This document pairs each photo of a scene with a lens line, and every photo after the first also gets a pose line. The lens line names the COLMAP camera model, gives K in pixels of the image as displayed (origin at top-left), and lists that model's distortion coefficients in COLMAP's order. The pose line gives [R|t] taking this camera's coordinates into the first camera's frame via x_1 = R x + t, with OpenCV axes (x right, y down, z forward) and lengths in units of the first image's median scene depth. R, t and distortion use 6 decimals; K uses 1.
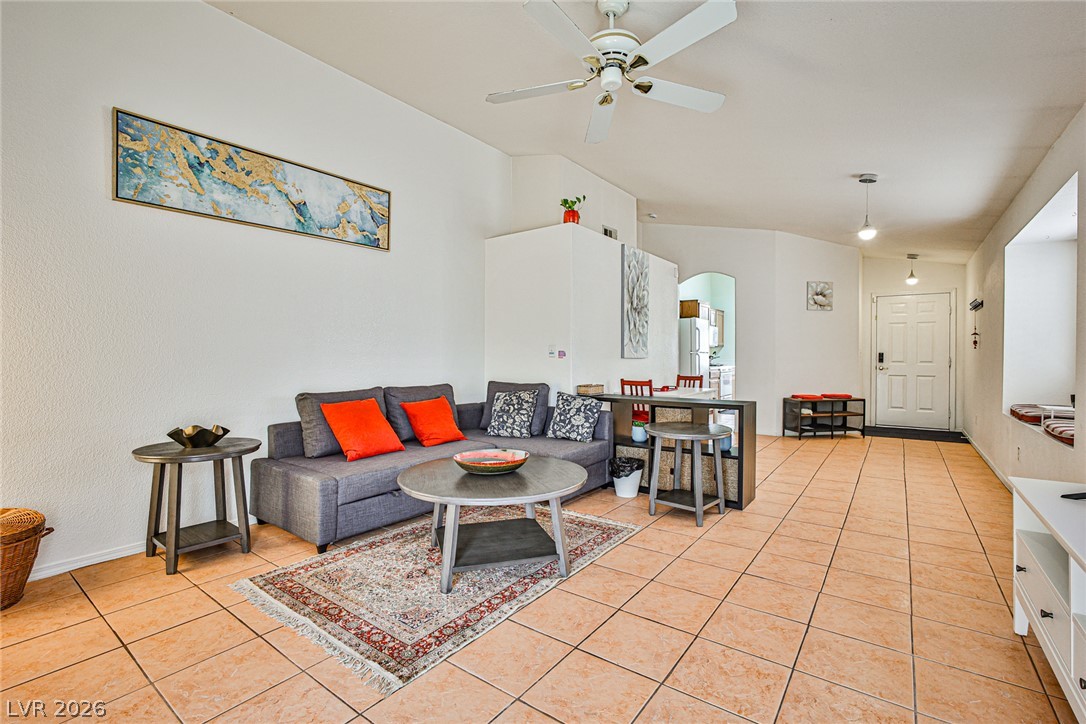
lens RADIAL K [[498.5, 0, 545.3], [0, 498.5, 362.9], [0, 0, 1]] dist [-0.032918, 0.013865]
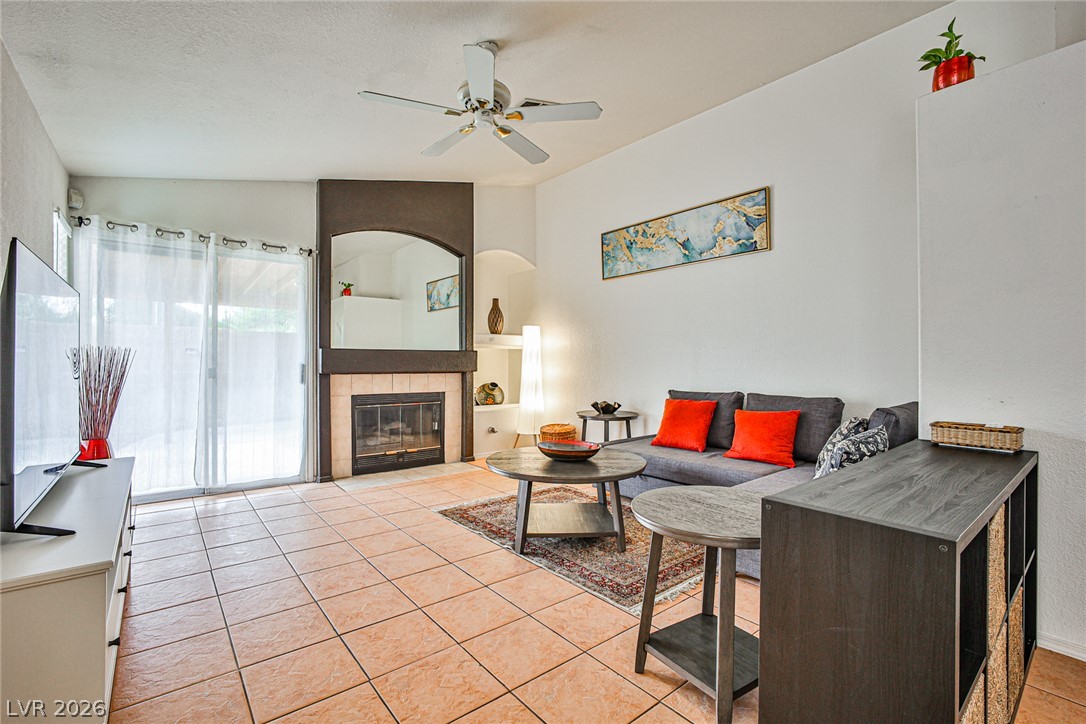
lens RADIAL K [[511.9, 0, 543.0], [0, 511.9, 362.0], [0, 0, 1]] dist [0.010290, 0.000139]
pose [[-0.273798, -0.003378, -0.961781, 0.493691], [-0.019691, 0.999804, 0.002094, -0.005034], [0.961586, 0.019512, -0.273811, 0.582326]]
